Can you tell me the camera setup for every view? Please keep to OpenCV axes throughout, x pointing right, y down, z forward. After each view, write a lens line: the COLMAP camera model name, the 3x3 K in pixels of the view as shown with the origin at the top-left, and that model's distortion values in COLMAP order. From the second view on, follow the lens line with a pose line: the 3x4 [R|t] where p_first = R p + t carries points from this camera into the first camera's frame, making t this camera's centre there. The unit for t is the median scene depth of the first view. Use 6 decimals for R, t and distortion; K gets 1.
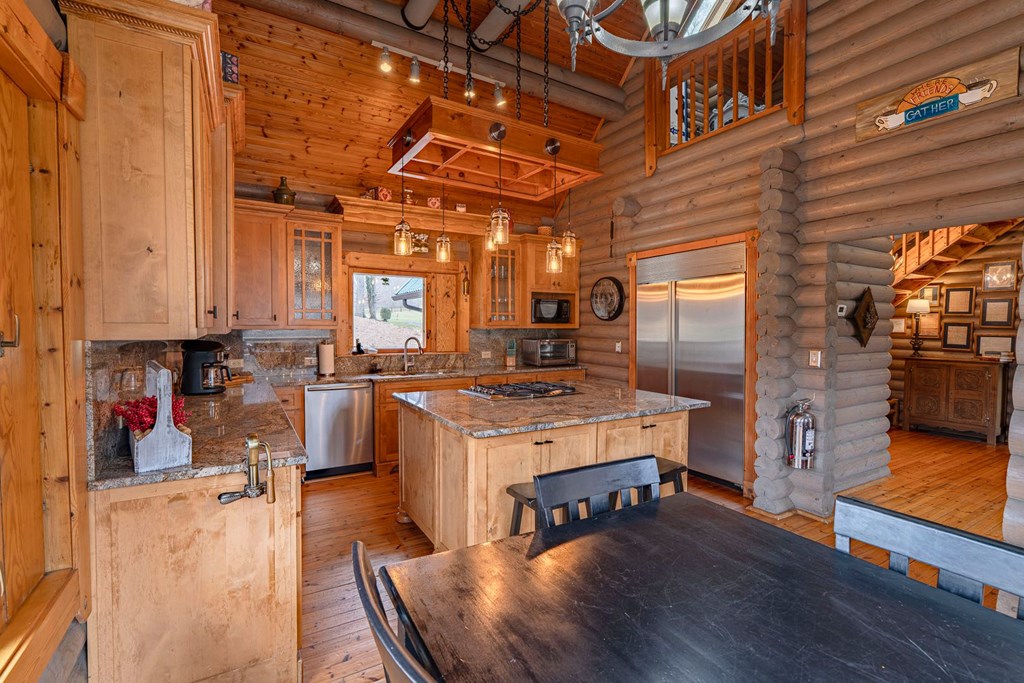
lens RADIAL K [[470.7, 0, 512.0], [0, 470.7, 341.5], [0, 0, 1]] dist [0.000976, 0.000043]
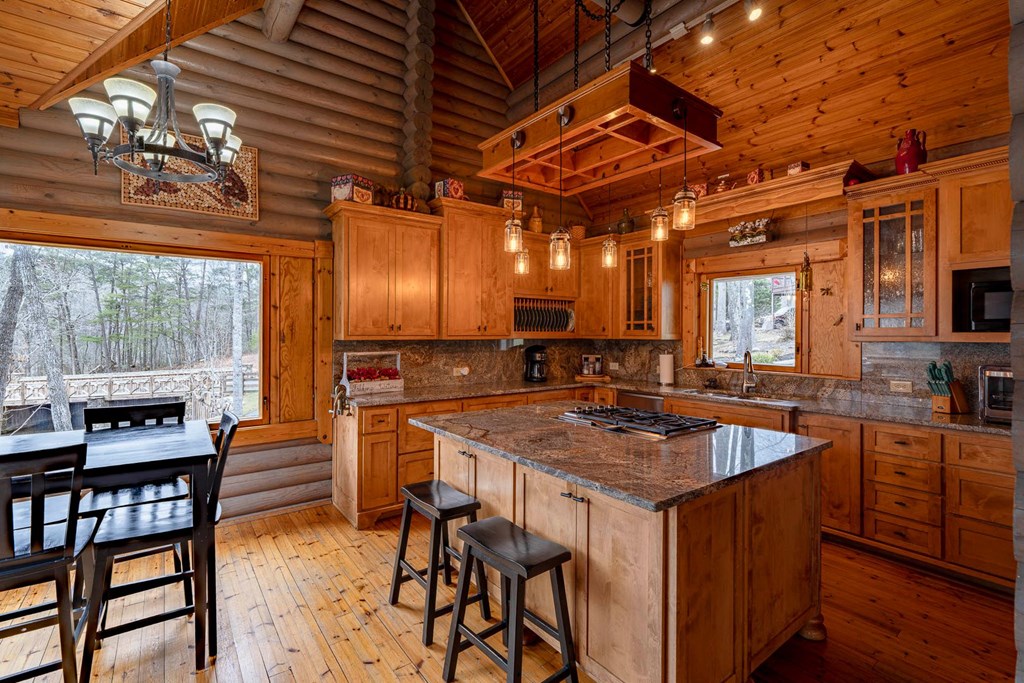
lens RADIAL K [[462.2, 0, 512.0], [0, 462.2, 341.5], [0, 0, 1]] dist [-0.001365, -0.000082]
pose [[0.123653, 0.029177, -0.991896, 0.528069], [-0.011831, 0.999540, 0.027927, -0.044199], [0.992255, 0.008282, 0.123941, 0.512239]]
